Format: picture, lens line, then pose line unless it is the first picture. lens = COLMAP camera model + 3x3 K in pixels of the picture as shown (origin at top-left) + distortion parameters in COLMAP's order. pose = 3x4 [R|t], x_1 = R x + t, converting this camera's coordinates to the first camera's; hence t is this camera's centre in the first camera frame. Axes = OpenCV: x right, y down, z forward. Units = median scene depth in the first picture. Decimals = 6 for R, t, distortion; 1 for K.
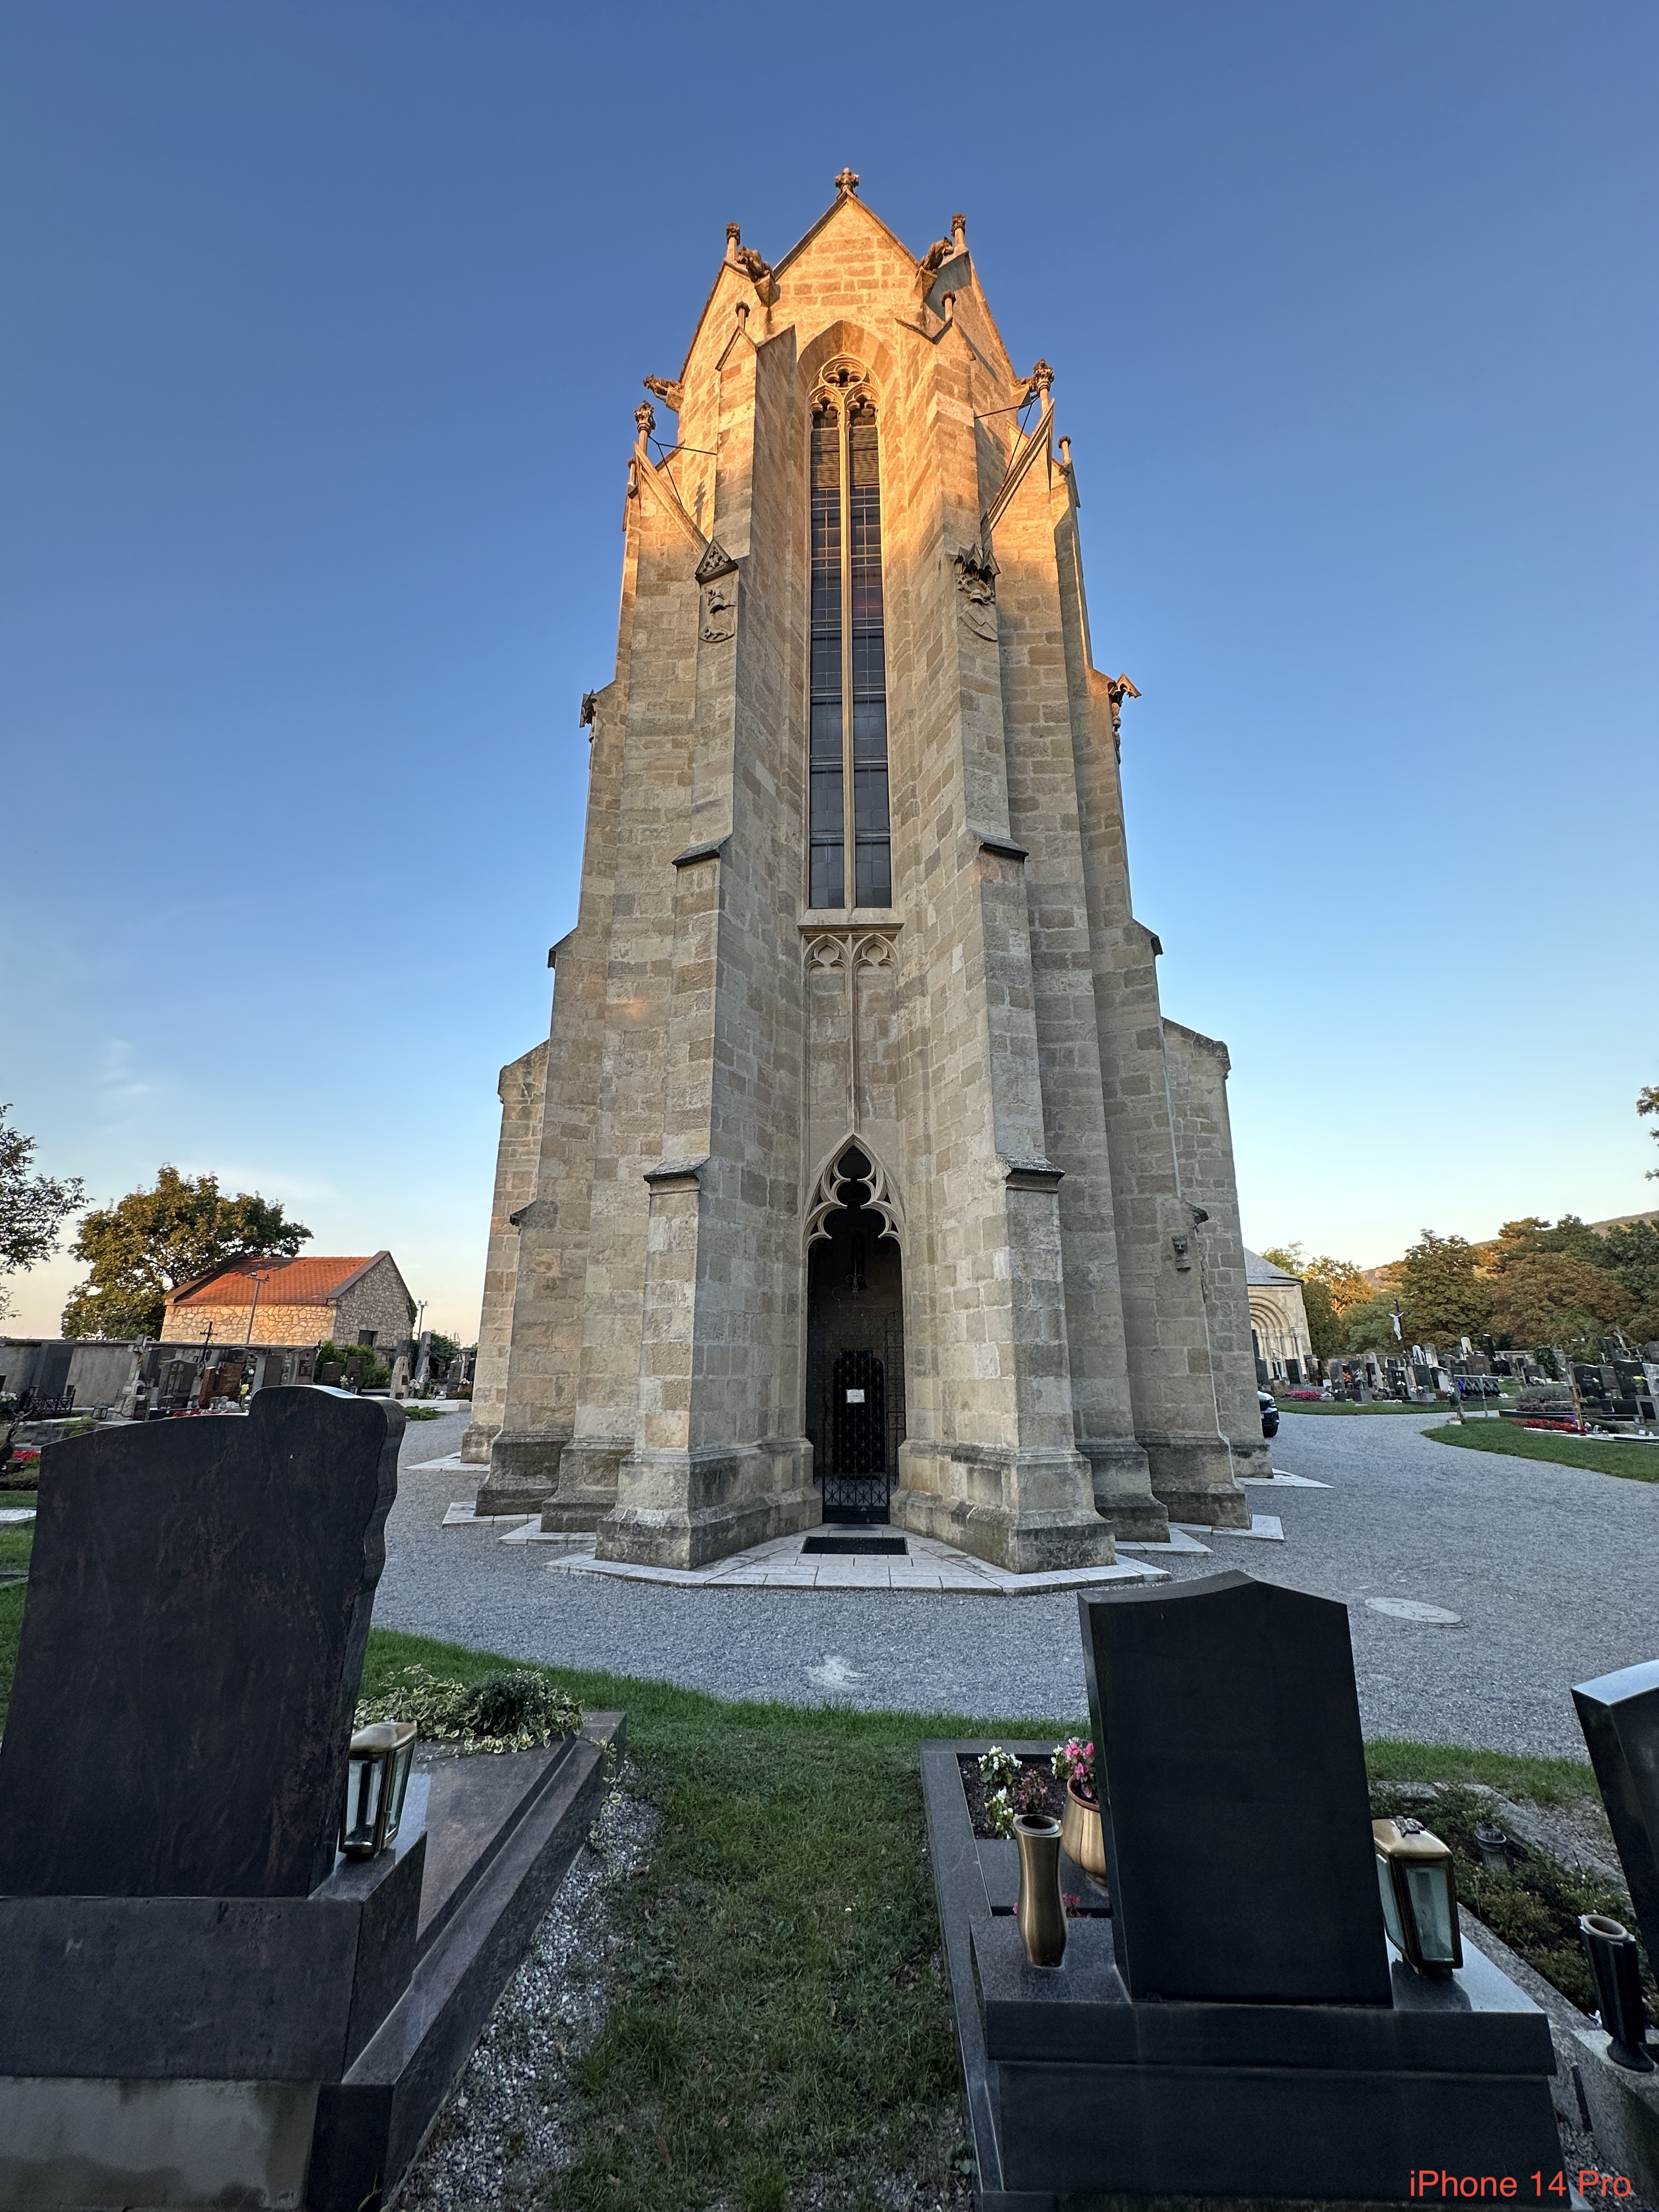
lens RADIAL K [[879.6, 0, 826.5], [0, 879.6, 1105.4], [0, 0, 1]] dist [-0.000162, 0.000247]
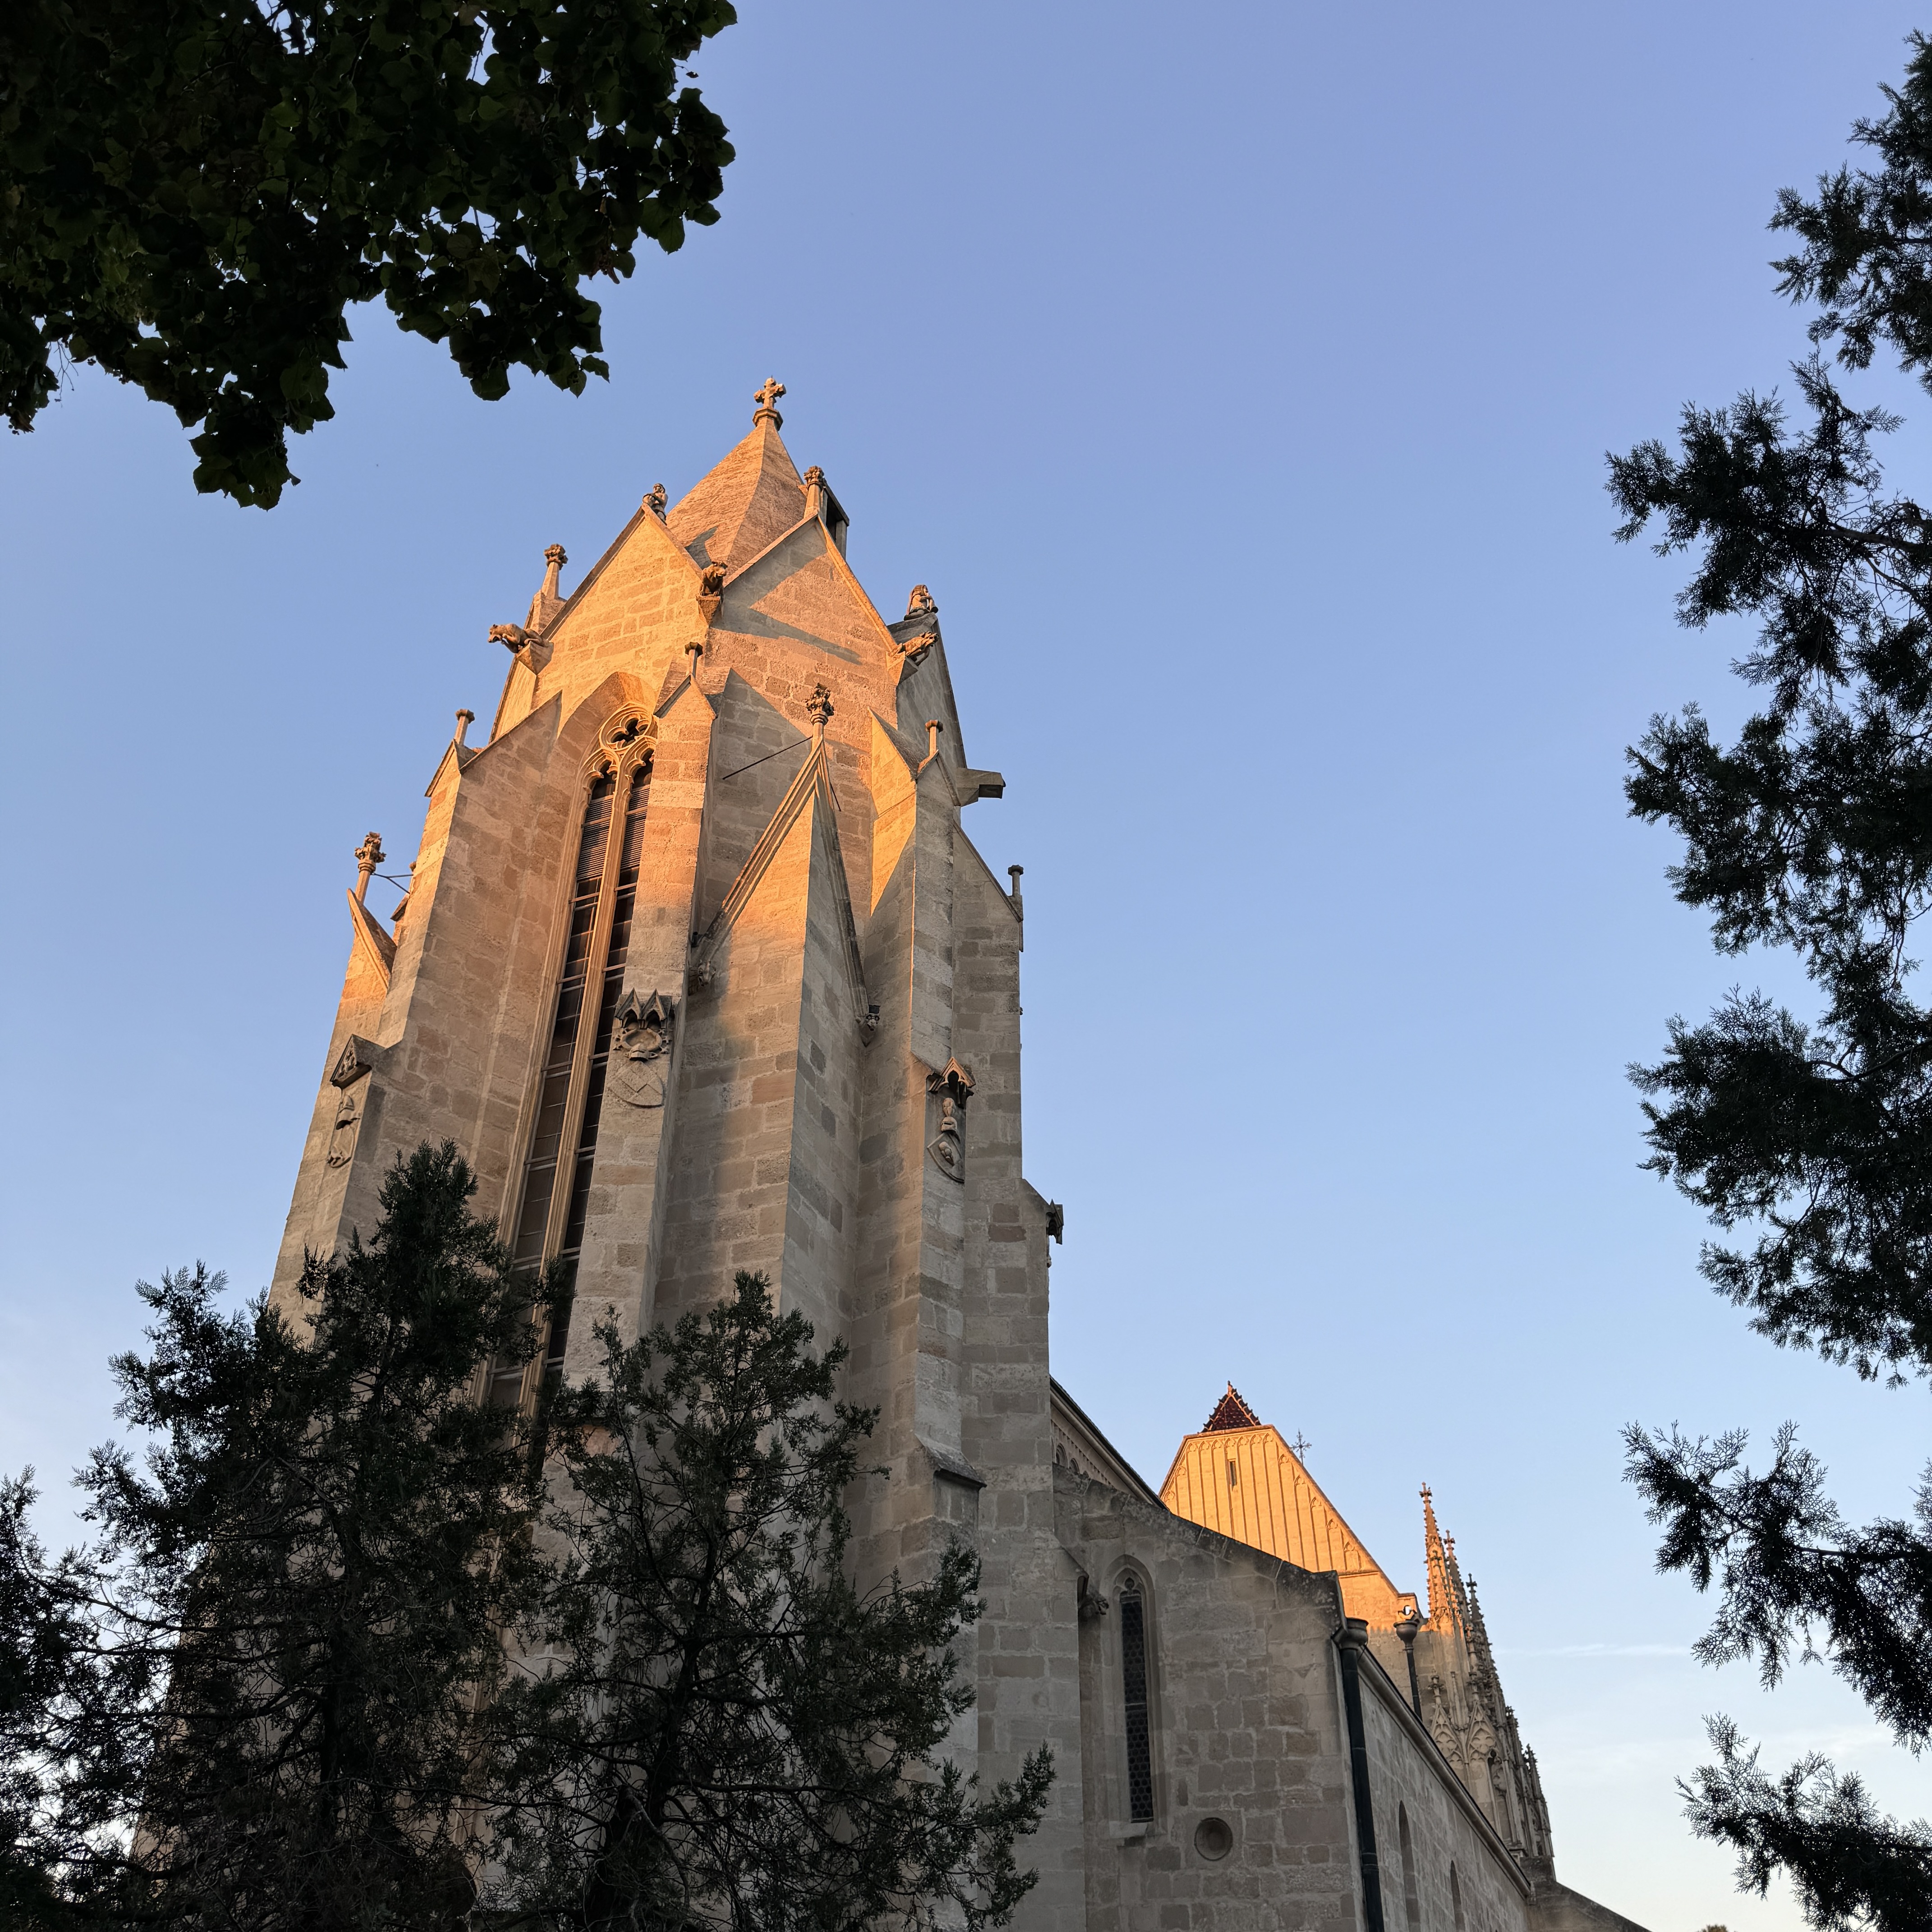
lens RADIAL K [[1873.0, 0, 969.5], [0, 1873.0, 962.3], [0, 0, 1]] dist [0.044573, 0.000000]
pose [[0.946832, -0.183390, -0.264343, 0.707901], [0.085509, 0.935527, -0.342749, -0.049848], [0.310157, 0.301922, 0.901469, -0.331027]]
